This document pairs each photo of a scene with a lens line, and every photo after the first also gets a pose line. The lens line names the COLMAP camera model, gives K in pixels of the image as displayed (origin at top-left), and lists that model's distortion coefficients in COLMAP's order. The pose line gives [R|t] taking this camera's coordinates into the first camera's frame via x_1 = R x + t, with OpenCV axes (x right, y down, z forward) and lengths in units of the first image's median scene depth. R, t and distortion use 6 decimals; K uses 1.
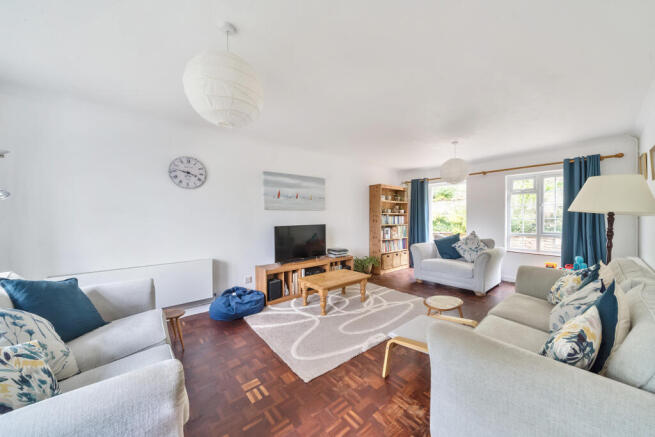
lens RADIAL K [[220.0, 0, 327.5], [0, 220.0, 218.5], [0, 0, 1]] dist [-0.000100, -0.000007]
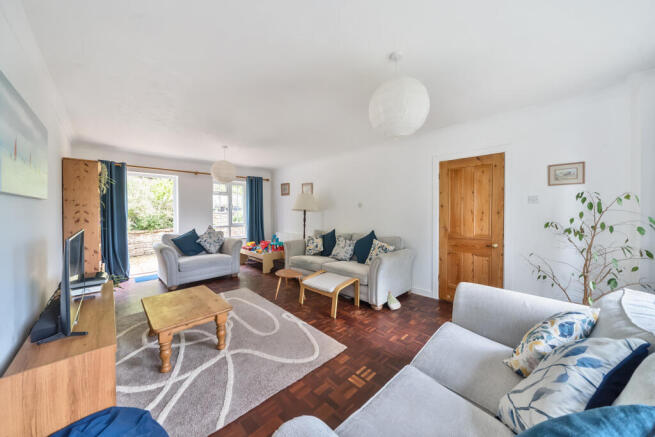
lens RADIAL K [[228.5, 0, 327.5], [0, 228.5, 218.5], [0, 0, 1]] dist [-0.000086, 0.000009]
pose [[-0.058718, -0.030924, 0.997795, -0.760761], [0.011105, 0.999438, 0.031629, -0.012272], [-0.998213, 0.012938, -0.058342, 0.663485]]
